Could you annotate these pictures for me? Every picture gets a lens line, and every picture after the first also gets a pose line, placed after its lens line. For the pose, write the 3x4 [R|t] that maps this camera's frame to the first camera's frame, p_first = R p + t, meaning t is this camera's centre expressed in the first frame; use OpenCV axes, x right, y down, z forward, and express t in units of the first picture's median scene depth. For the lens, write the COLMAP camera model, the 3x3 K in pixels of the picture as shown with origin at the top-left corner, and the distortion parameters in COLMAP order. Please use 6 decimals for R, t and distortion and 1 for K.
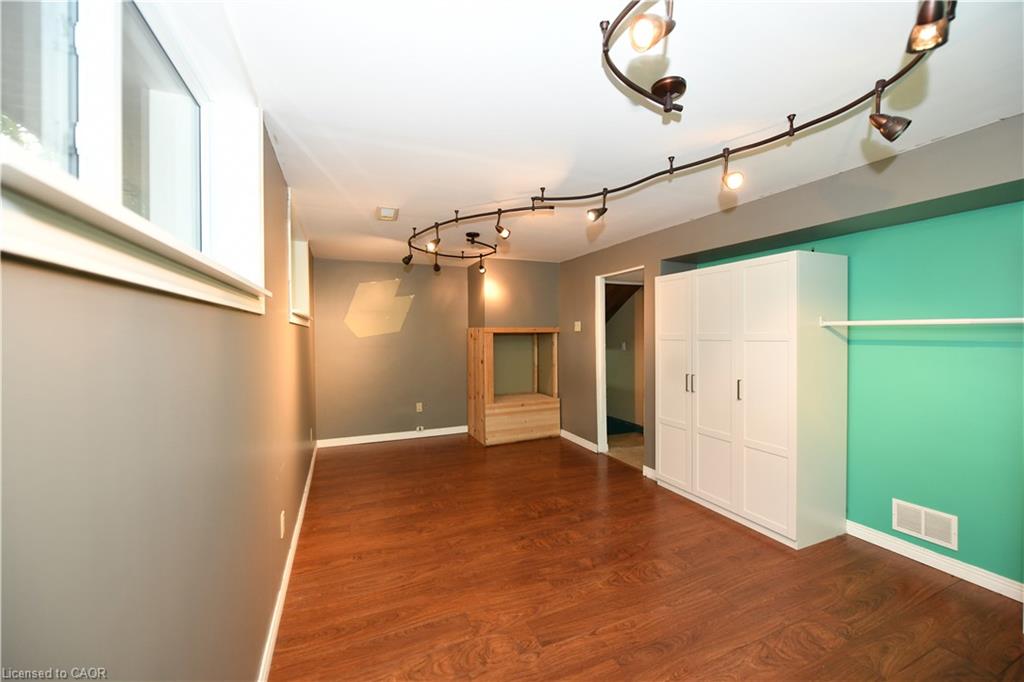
lens RADIAL K [[405.0, 0, 515.7], [0, 405.0, 335.5], [0, 0, 1]] dist [-0.008483, -0.000960]
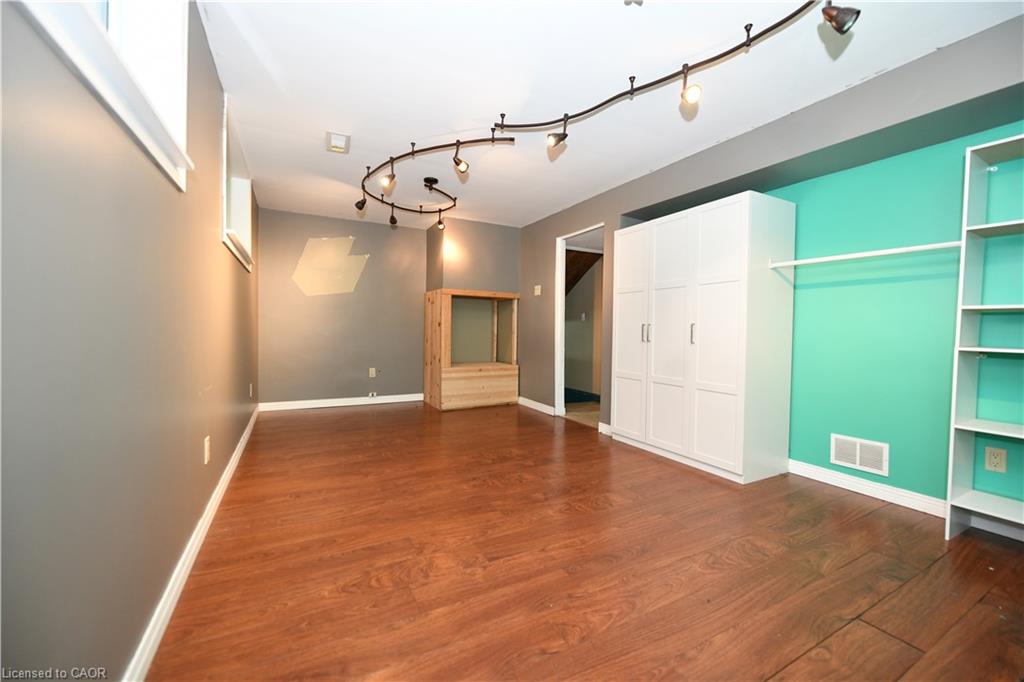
lens RADIAL K [[405.0, 0, 515.4], [0, 405.0, 338.5], [0, 0, 1]] dist [-0.008483, -0.000960]
pose [[0.995653, 0.021424, 0.090648, 0.020839], [-0.021988, 0.999745, 0.005233, 0.168350], [-0.090513, -0.007203, 0.995869, 0.031928]]
